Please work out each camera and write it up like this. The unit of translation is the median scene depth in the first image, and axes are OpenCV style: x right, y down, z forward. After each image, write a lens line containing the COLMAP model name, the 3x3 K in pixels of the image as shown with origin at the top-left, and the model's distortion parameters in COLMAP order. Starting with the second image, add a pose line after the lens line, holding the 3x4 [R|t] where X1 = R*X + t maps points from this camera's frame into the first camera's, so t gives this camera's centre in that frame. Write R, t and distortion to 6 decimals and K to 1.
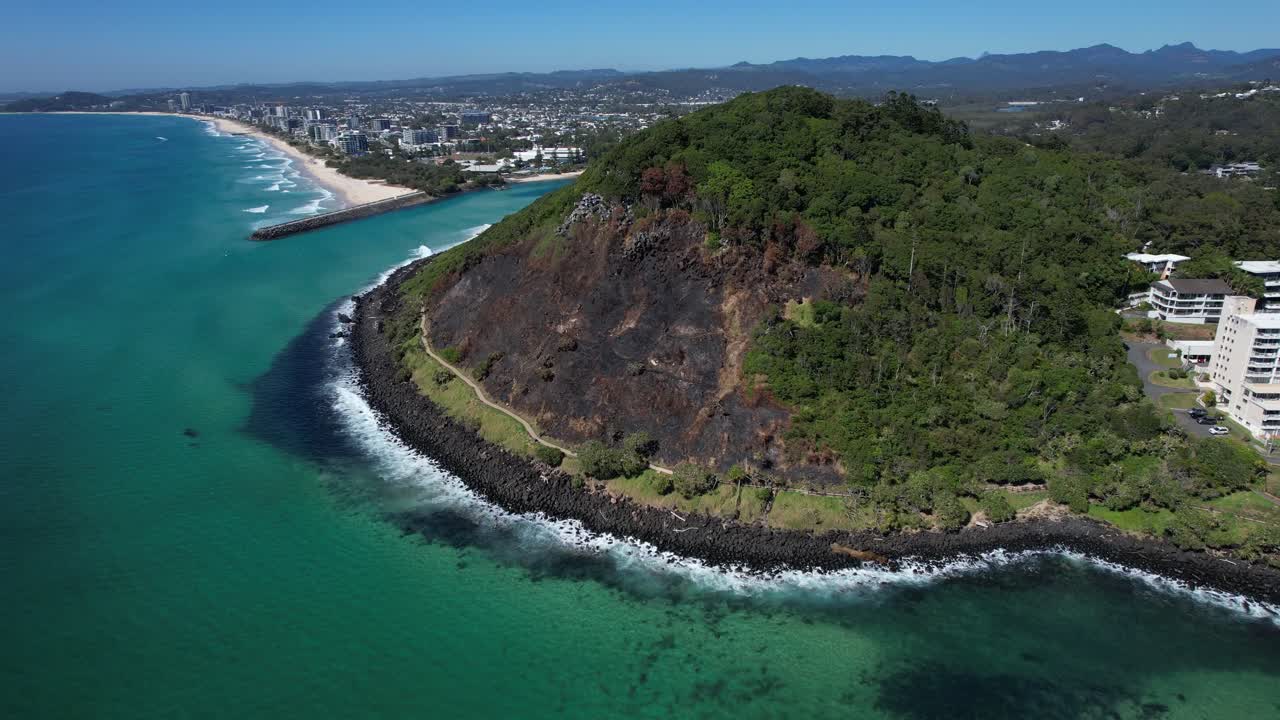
lens RADIAL K [[817.4, 0, 640.0], [0, 817.4, 360.0], [0, 0, 1]] dist [-0.073474, 0.073046]
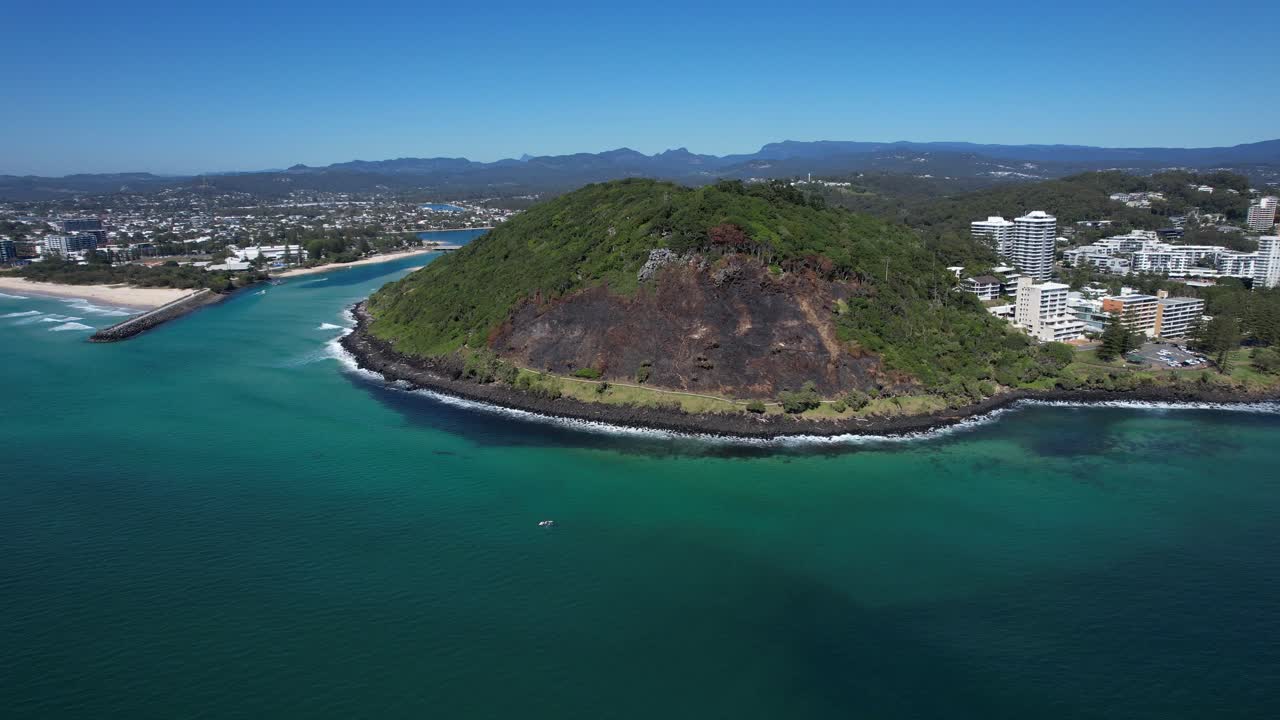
lens RADIAL K [[817.4, 0, 640.0], [0, 817.4, 360.0], [0, 0, 1]] dist [-0.073474, 0.073046]
pose [[0.868680, -0.109862, 0.483037, -0.908011], [0.165028, 0.983578, -0.073077, 0.094188], [-0.467076, 0.143195, 0.872545, -0.211639]]
